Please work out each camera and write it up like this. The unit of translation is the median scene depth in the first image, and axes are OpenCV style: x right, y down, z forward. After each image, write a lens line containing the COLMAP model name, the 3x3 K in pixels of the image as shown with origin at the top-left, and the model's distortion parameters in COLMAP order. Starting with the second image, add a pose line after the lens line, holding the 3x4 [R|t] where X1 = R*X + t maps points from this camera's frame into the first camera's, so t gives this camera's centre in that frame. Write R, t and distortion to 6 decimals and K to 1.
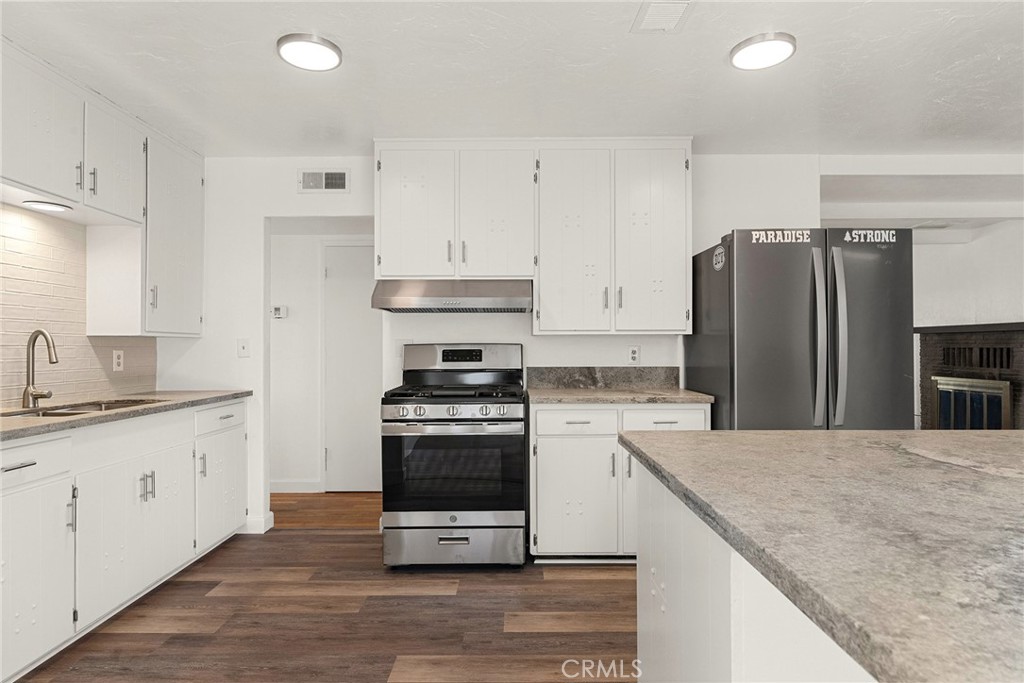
lens RADIAL K [[581.6, 0, 511.7], [0, 581.6, 343.2], [0, 0, 1]] dist [-0.002912, -0.001467]
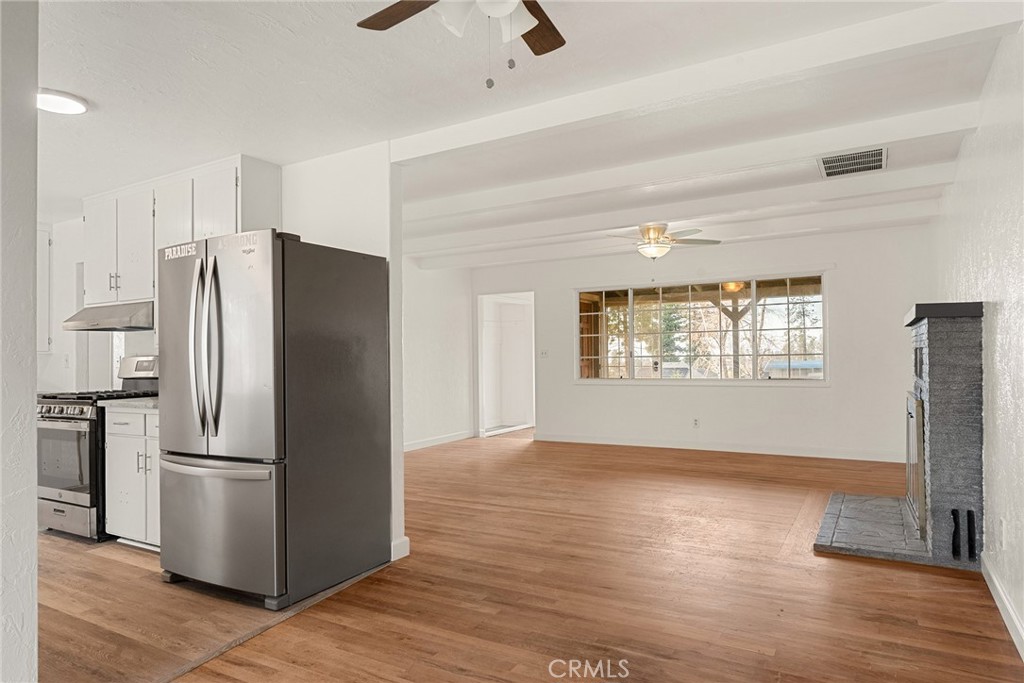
lens RADIAL K [[624.8, 0, 512.2], [0, 624.8, 343.2], [0, 0, 1]] dist [-0.000404, 0.000167]
pose [[0.862408, -0.021907, -0.505739, 1.597939], [0.021461, 0.999747, -0.006709, 0.000189], [0.505758, -0.005068, 0.862660, 0.351699]]
